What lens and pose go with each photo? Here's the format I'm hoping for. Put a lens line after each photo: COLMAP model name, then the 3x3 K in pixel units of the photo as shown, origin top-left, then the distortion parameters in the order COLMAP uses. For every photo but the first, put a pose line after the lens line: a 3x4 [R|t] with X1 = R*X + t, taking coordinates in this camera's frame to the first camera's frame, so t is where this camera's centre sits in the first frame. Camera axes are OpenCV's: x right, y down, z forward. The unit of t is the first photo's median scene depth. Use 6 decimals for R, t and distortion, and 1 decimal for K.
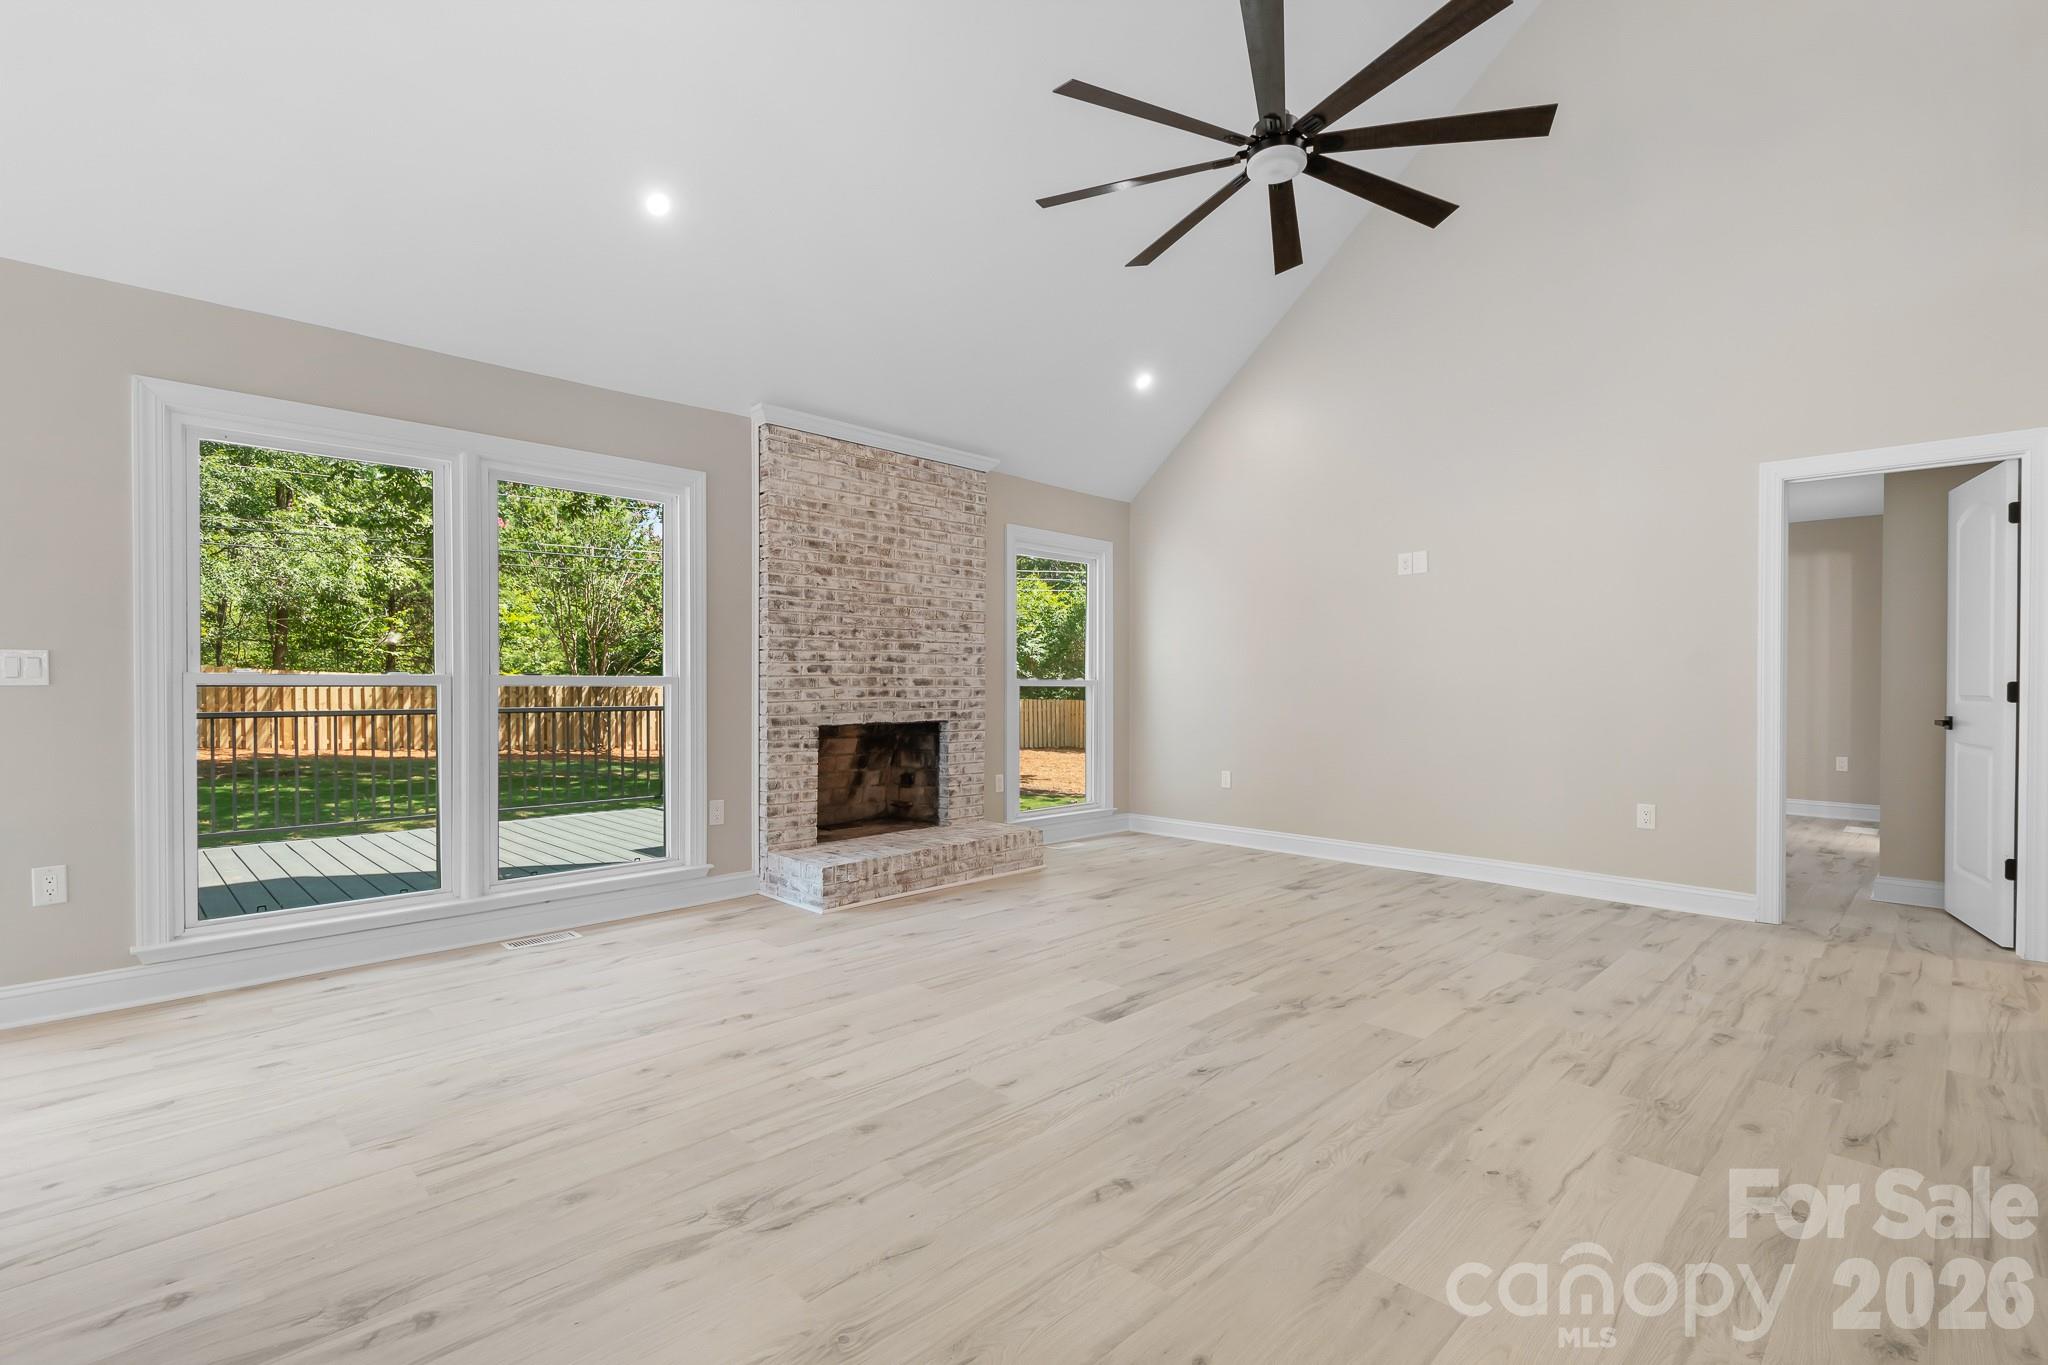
lens RADIAL K [[945.2, 0, 1022.5], [0, 945.2, 688.5], [0, 0, 1]] dist [0.017117, -0.008221]
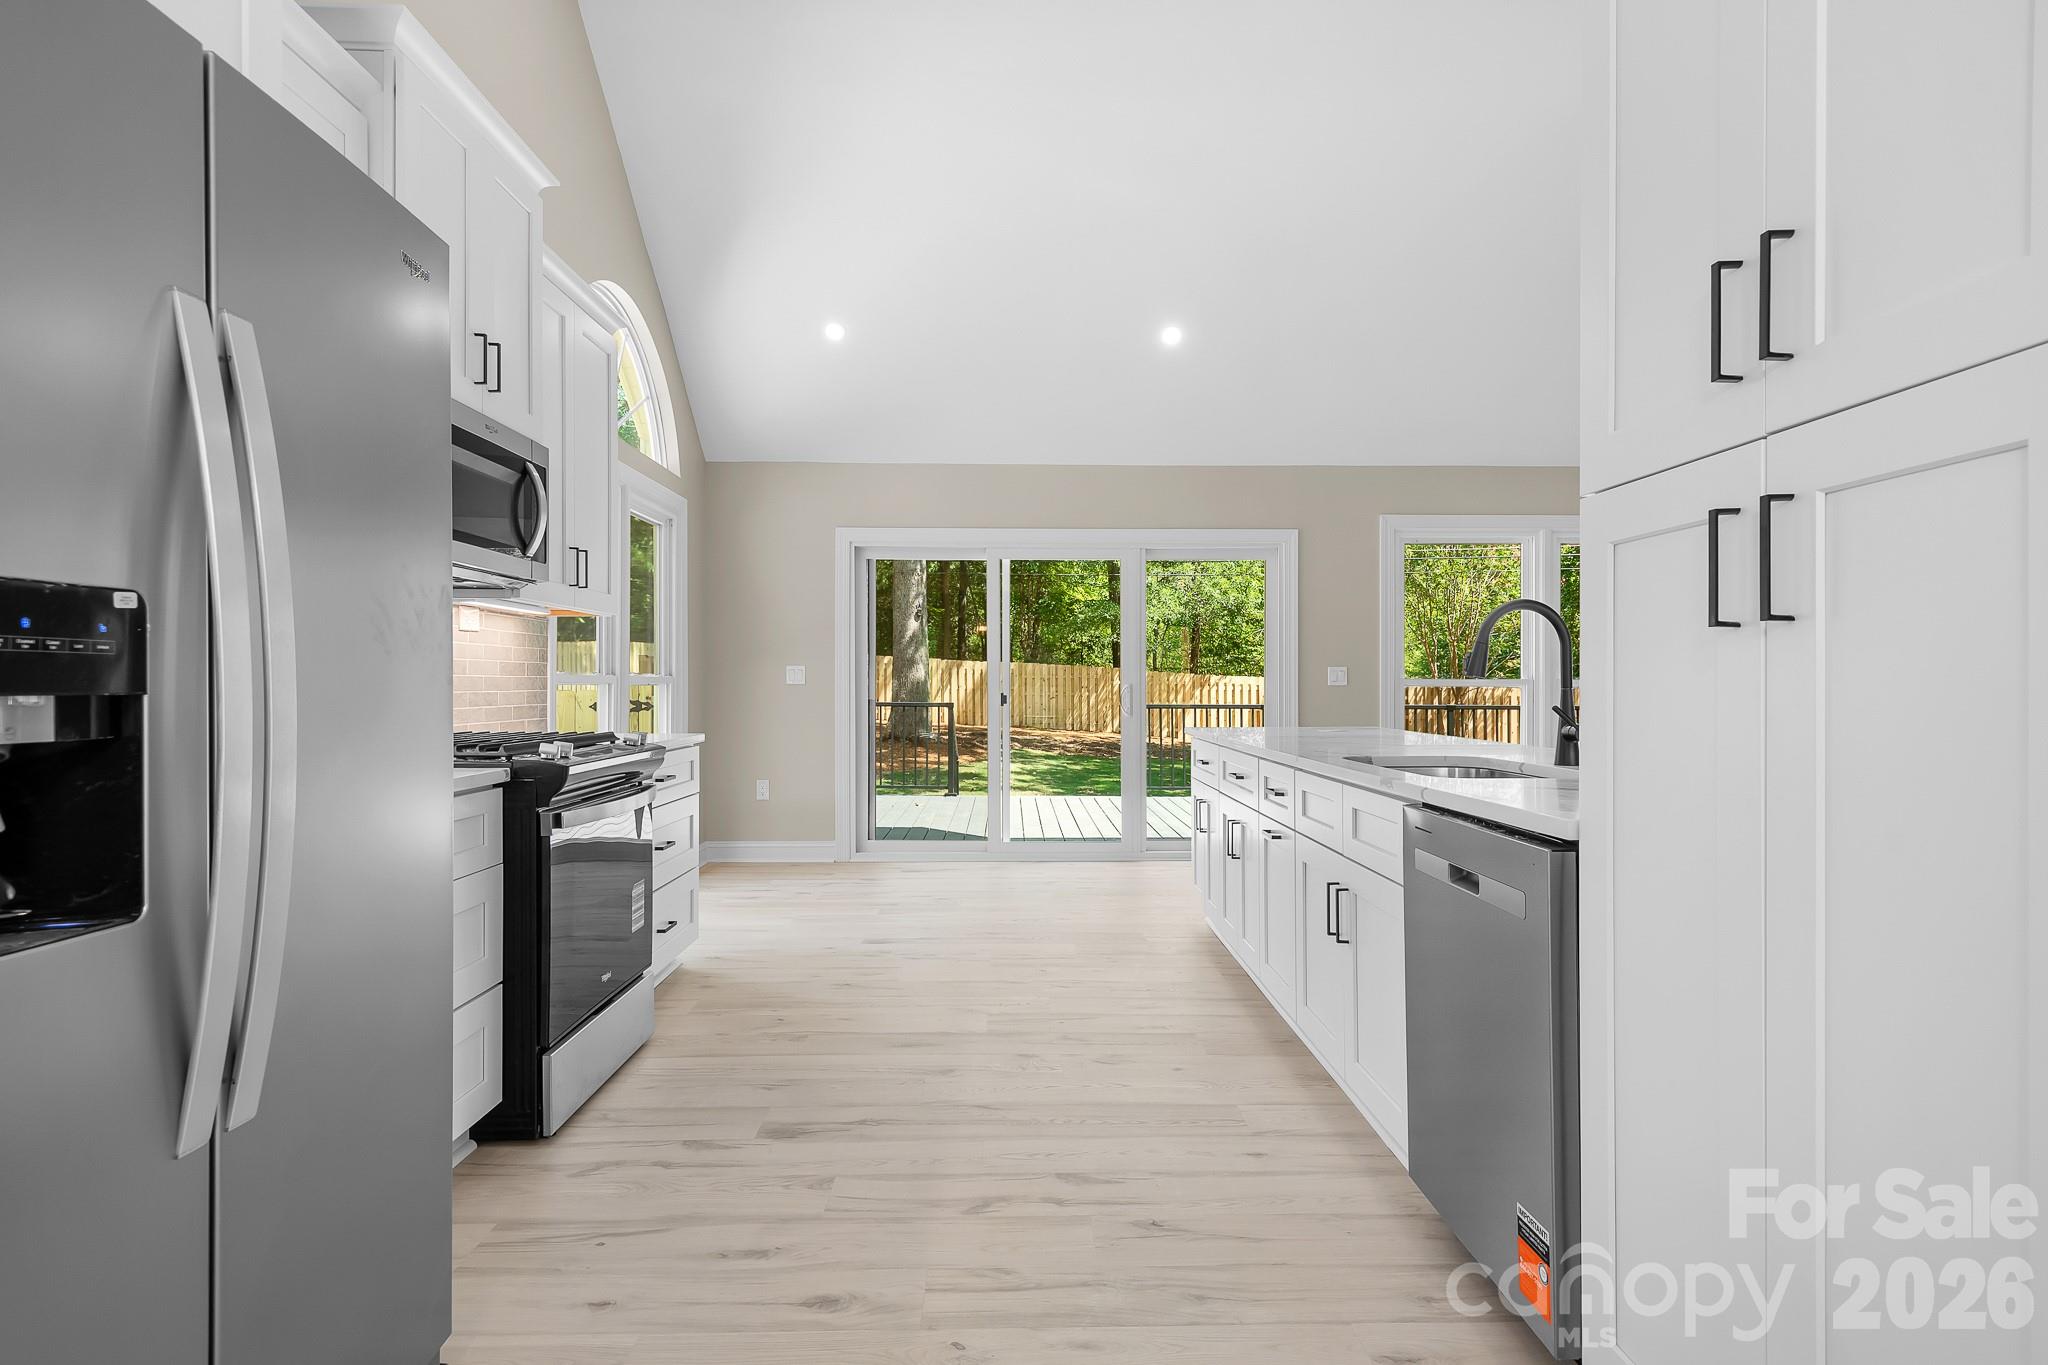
lens RADIAL K [[1093.1, 0, 1024.0], [0, 1093.1, 682.5], [0, 0, 1]] dist [0.012315, -0.000971]
pose [[0.722938, -0.003662, -0.690903, 0.012218], [-0.003418, 0.999955, -0.008877, 0.006619], [0.690904, 0.008779, 0.722893, -0.609261]]
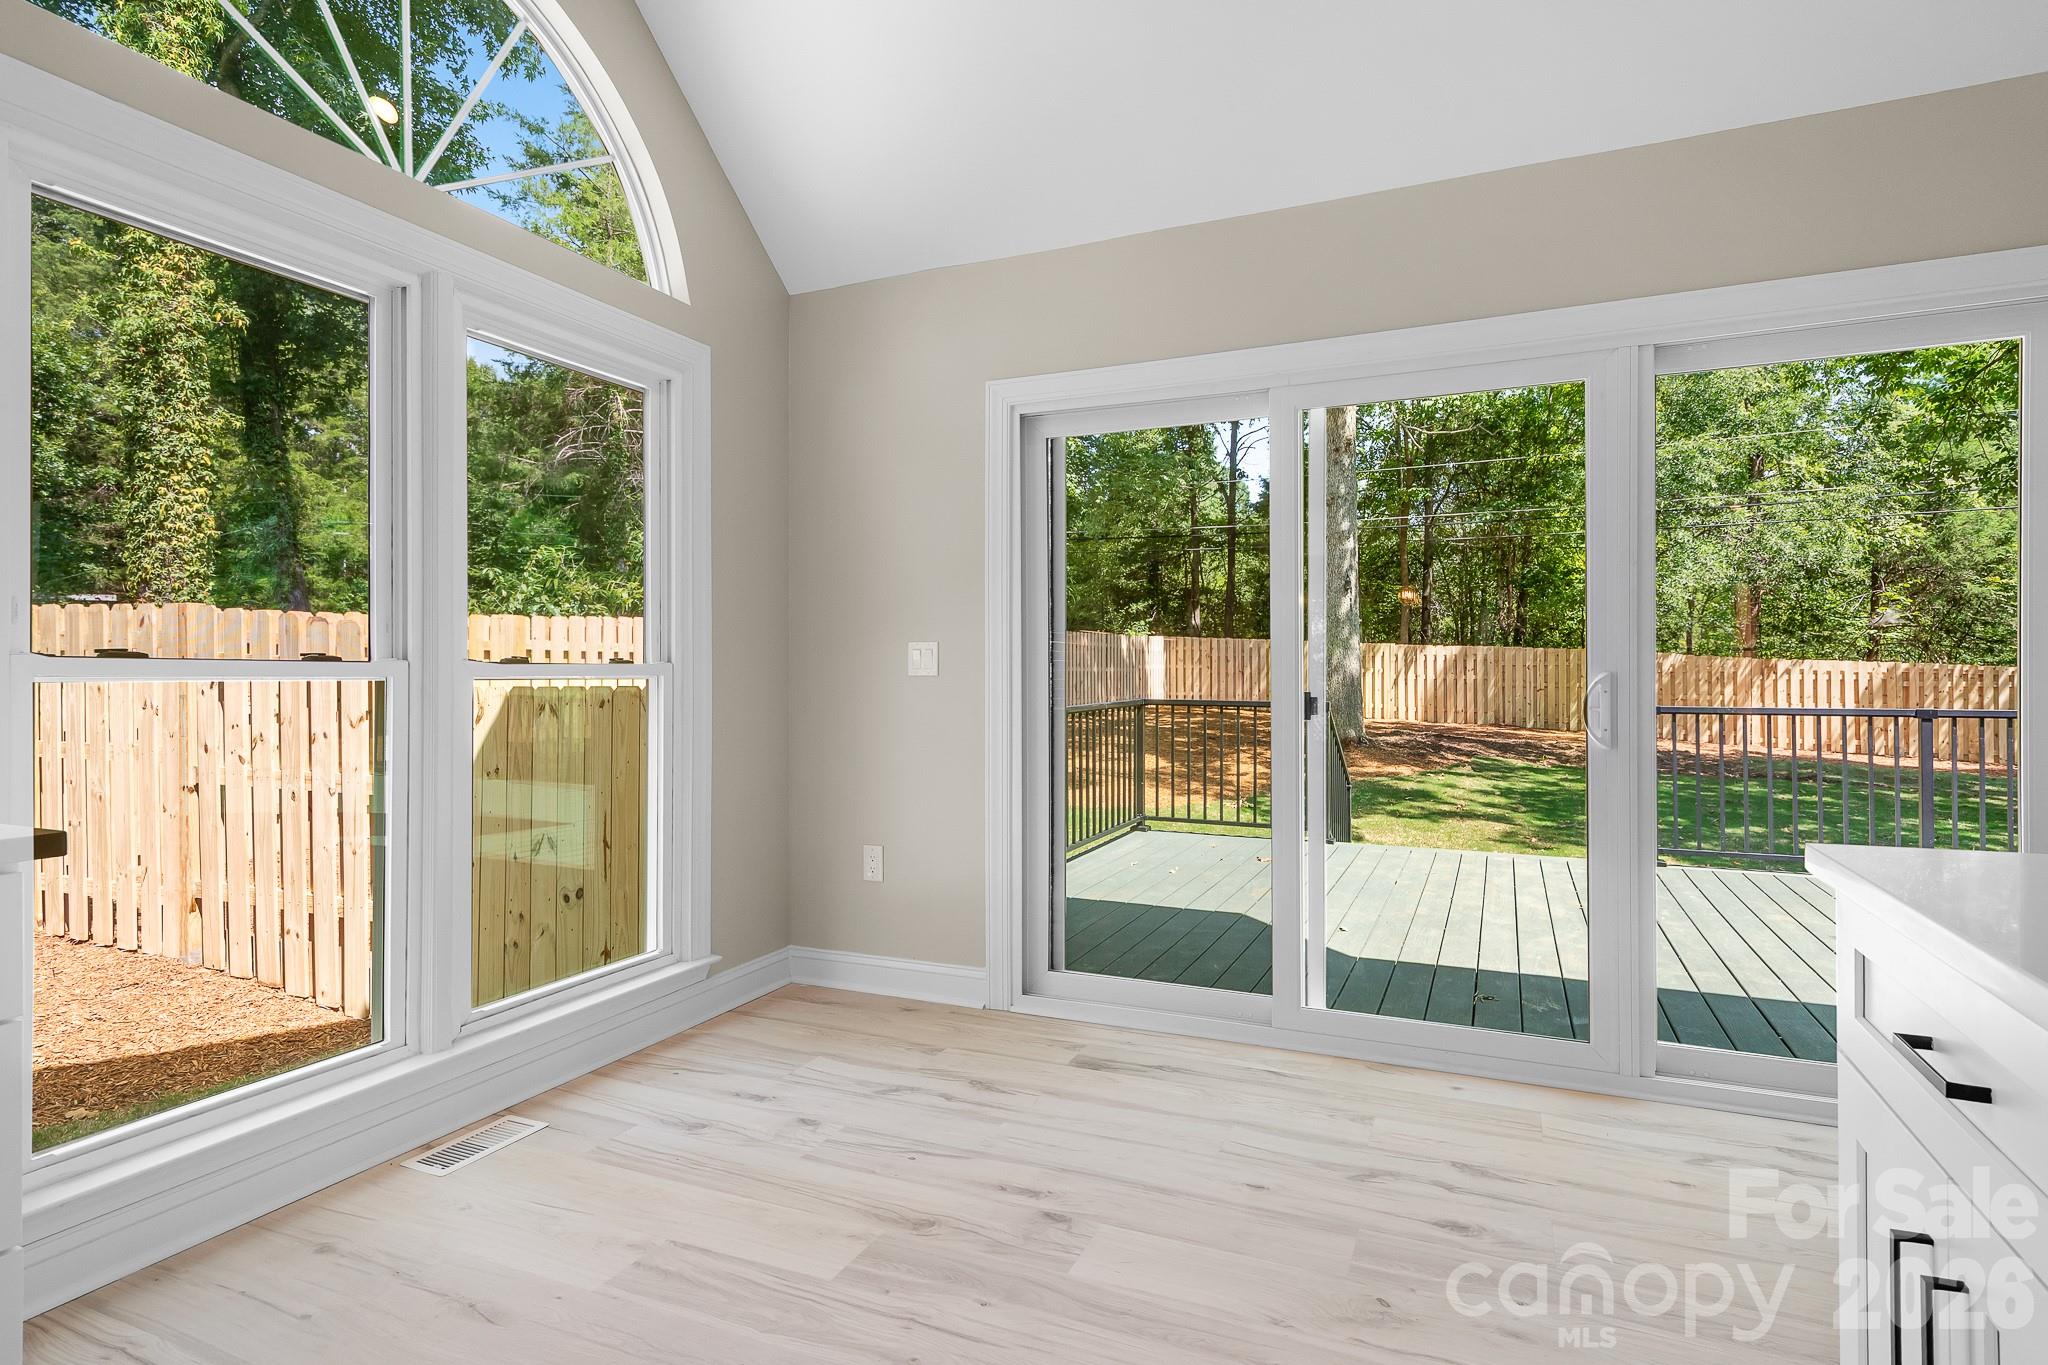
lens RADIAL K [[1093.1, 0, 1024.0], [0, 1093.1, 682.5], [0, 0, 1]] dist [0.012315, -0.000971]
pose [[0.372406, 0.001640, -0.928068, -0.389504], [-0.001225, 0.999998, 0.001276, 0.001353], [0.928069, 0.000661, 0.372408, -0.067614]]
